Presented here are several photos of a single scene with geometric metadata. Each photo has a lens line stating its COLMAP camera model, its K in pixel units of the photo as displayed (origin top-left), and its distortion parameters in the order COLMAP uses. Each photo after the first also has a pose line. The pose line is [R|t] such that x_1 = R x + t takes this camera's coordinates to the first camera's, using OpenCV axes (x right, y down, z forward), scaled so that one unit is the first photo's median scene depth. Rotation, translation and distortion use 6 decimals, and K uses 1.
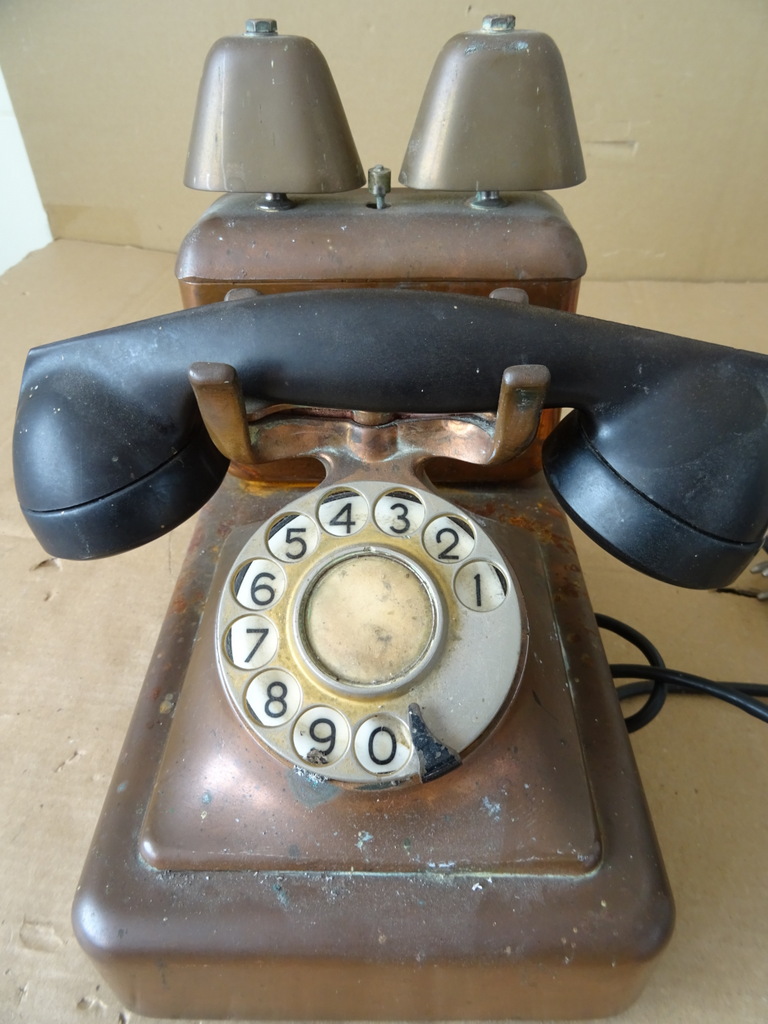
lens RADIAL K [[719.7, 0, 384.0], [0, 719.7, 512.0], [0, 0, 1]] dist [-0.006110, -0.009138]
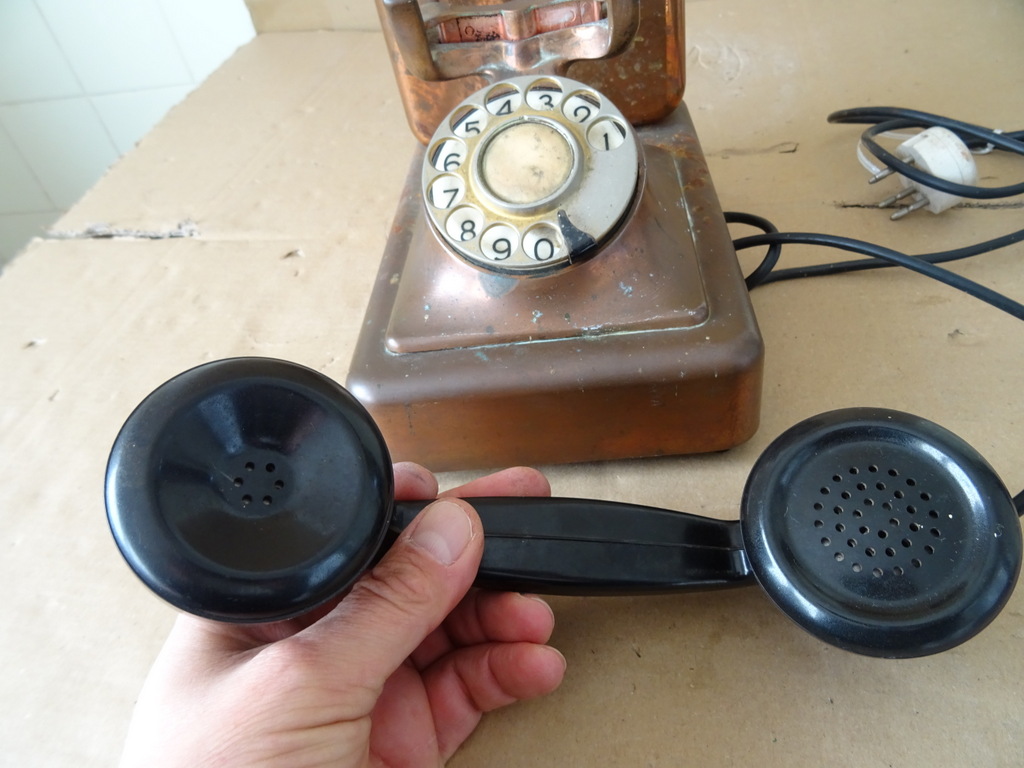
lens RADIAL K [[719.7, 0, 512.0], [0, 719.7, 384.0], [0, 0, 1]] dist [-0.006110, -0.009138]
pose [[0.989204, -0.087189, -0.117784, 0.077115], [0.095709, 0.993035, 0.068715, 0.466888], [0.110972, -0.079246, 0.990659, -0.421684]]
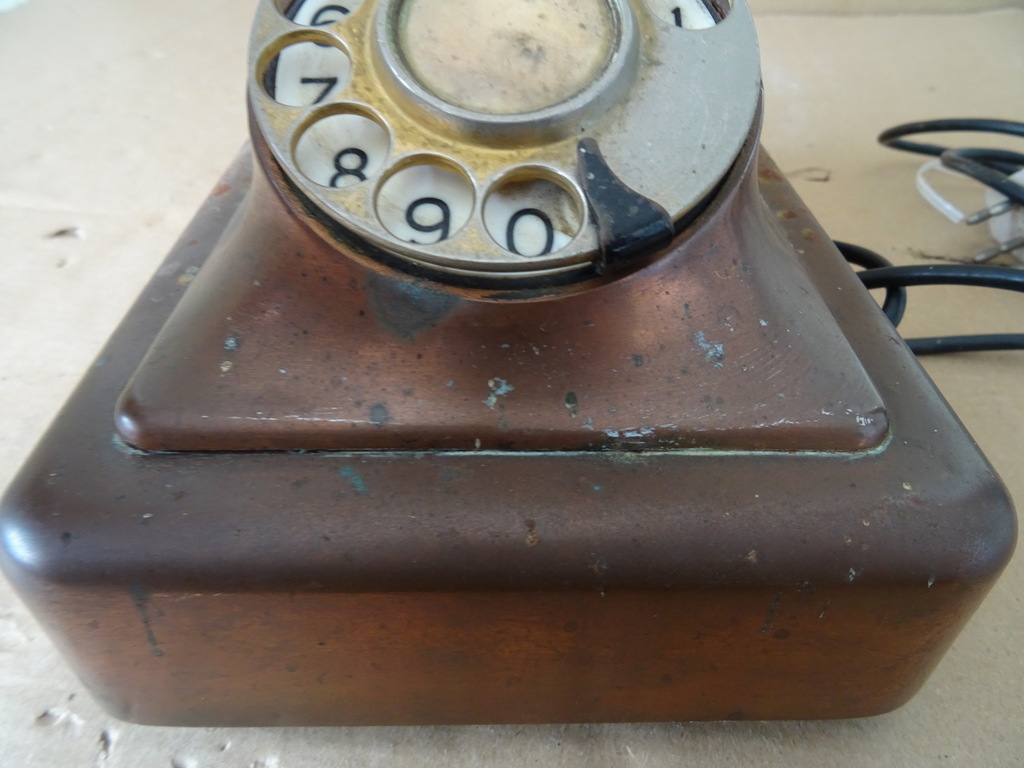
lens RADIAL K [[716.3, 0, 503.0], [0, 716.3, 383.1], [0, 0, 1]] dist [0.027977, -0.051382]
pose [[0.999560, 0.000235, 0.029674, -0.039942], [-0.000542, 0.999946, 0.010346, 0.424253], [-0.029670, -0.010358, 0.999506, 0.396168]]
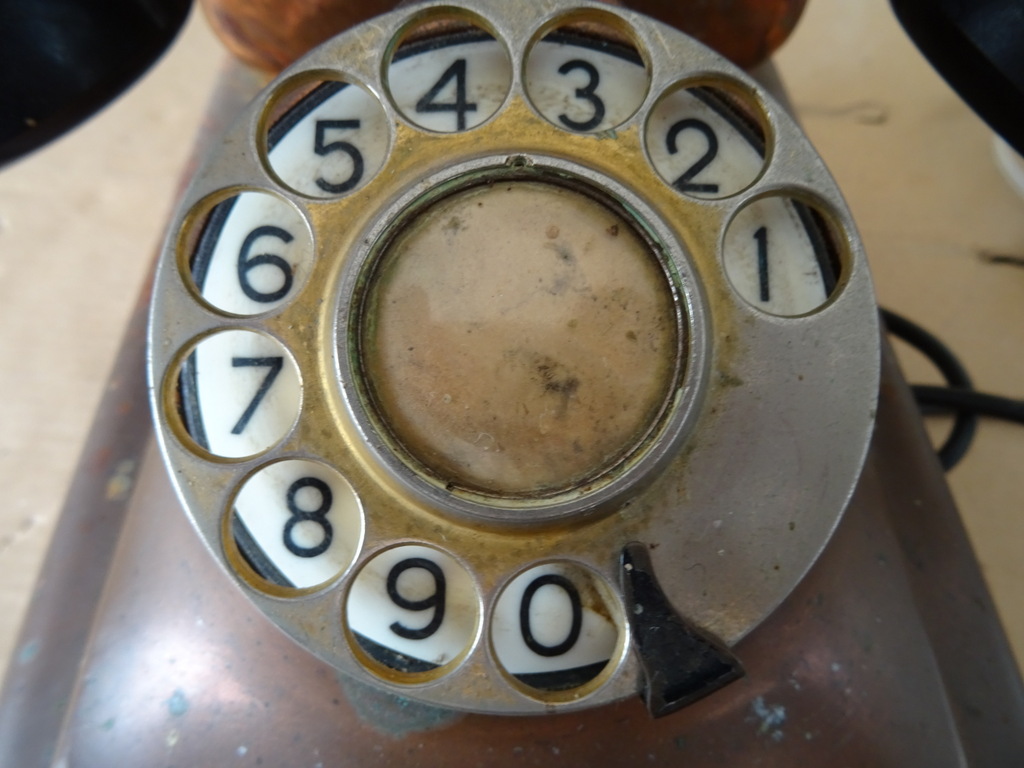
lens RADIAL K [[723.0, 0, 494.8], [0, 723.0, 385.3], [0, 0, 1]] dist [-0.001410, -0.002799]
pose [[0.999332, -0.009966, 0.035154, -0.049320], [-0.000178, 0.960746, 0.277430, 0.059349], [-0.036538, -0.277251, 0.960103, 0.585463]]
